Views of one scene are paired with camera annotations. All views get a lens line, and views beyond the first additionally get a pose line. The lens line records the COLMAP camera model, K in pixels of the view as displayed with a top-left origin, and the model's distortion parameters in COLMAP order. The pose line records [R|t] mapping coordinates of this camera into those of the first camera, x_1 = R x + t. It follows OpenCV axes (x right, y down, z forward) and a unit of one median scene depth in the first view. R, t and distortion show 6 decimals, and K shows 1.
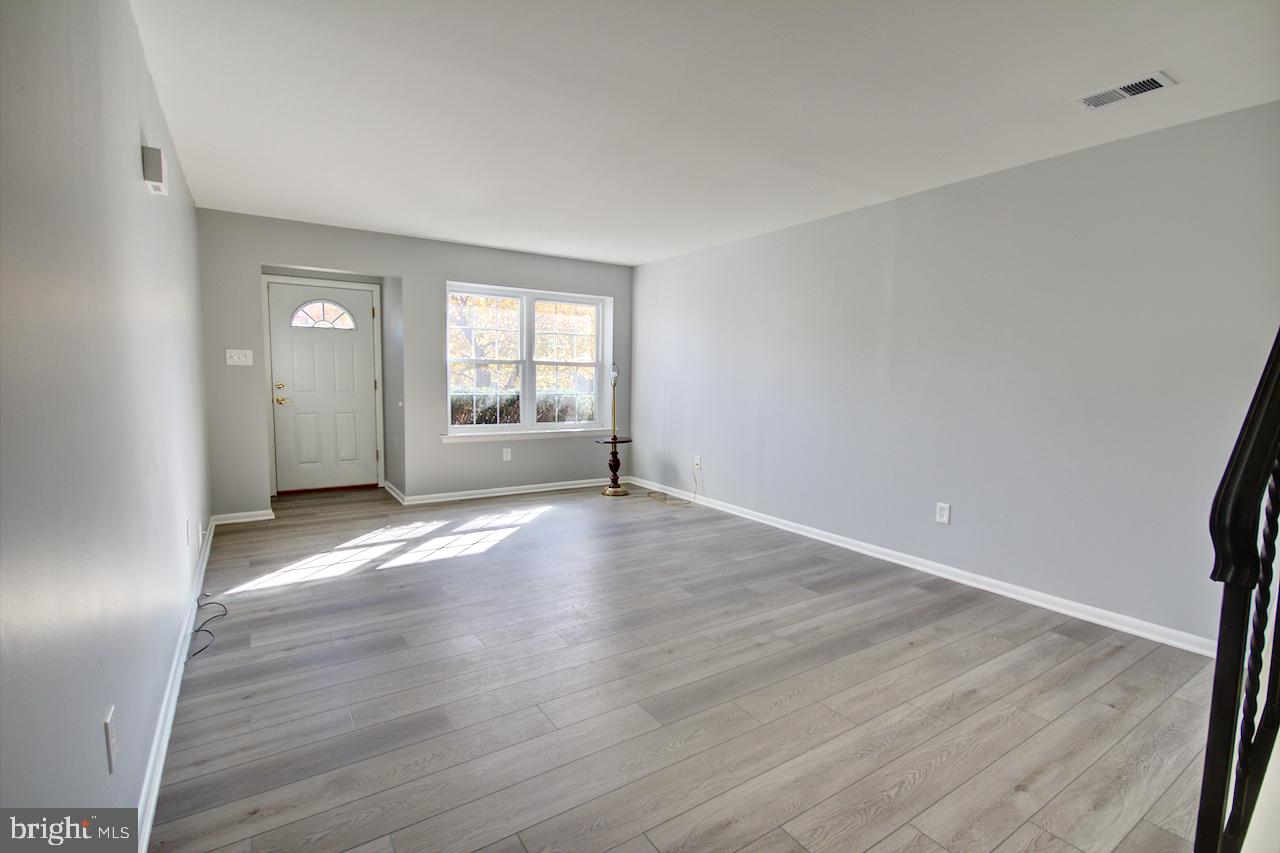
lens RADIAL K [[584.9, 0, 640.0], [0, 584.9, 426.5], [0, 0, 1]] dist [-0.002089, -0.000074]
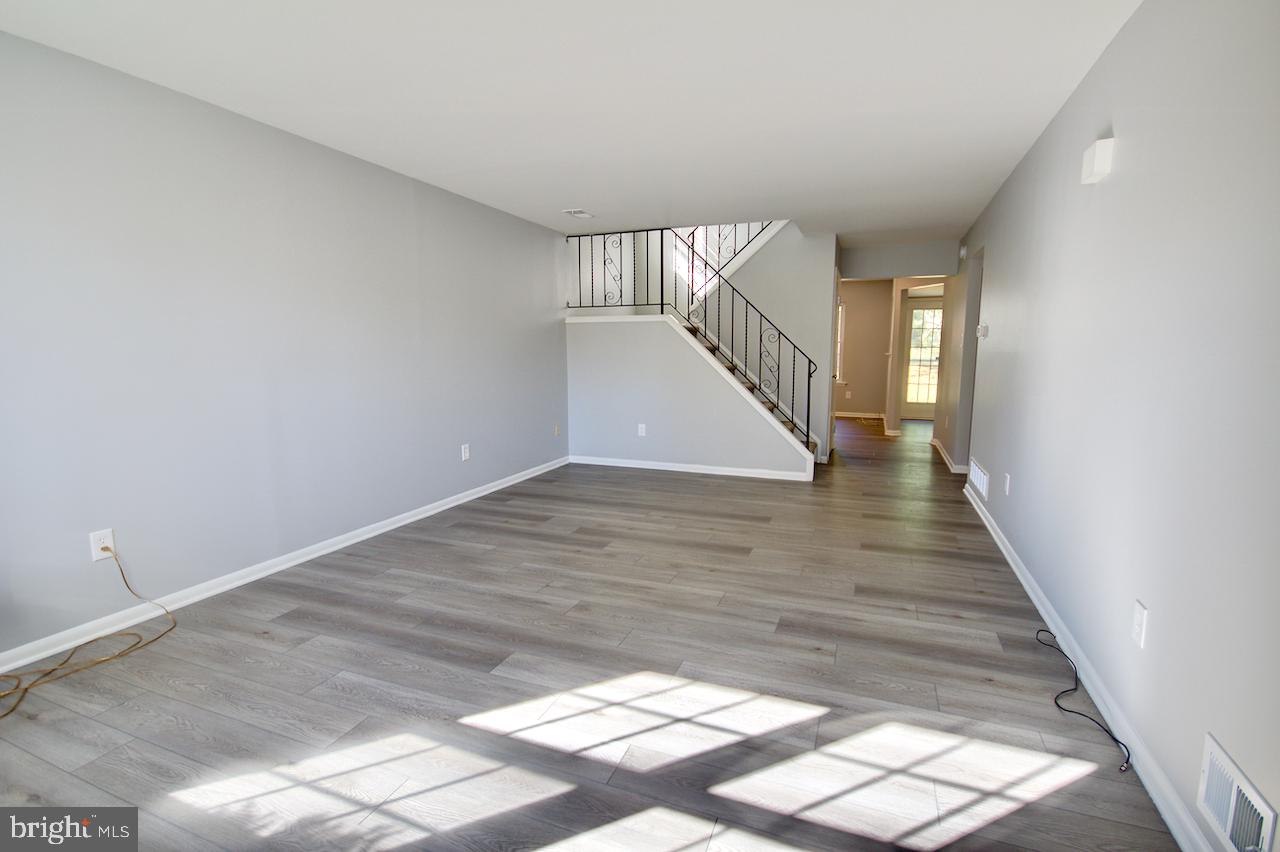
lens RADIAL K [[584.9, 0, 640.0], [0, 584.9, 426.0], [0, 0, 1]] dist [-0.002089, -0.000074]
pose [[-0.573159, -0.121256, 0.810423, -0.761479], [0.060610, 0.980009, 0.189495, -0.135708], [-0.817200, 0.157731, -0.554352, 1.402133]]
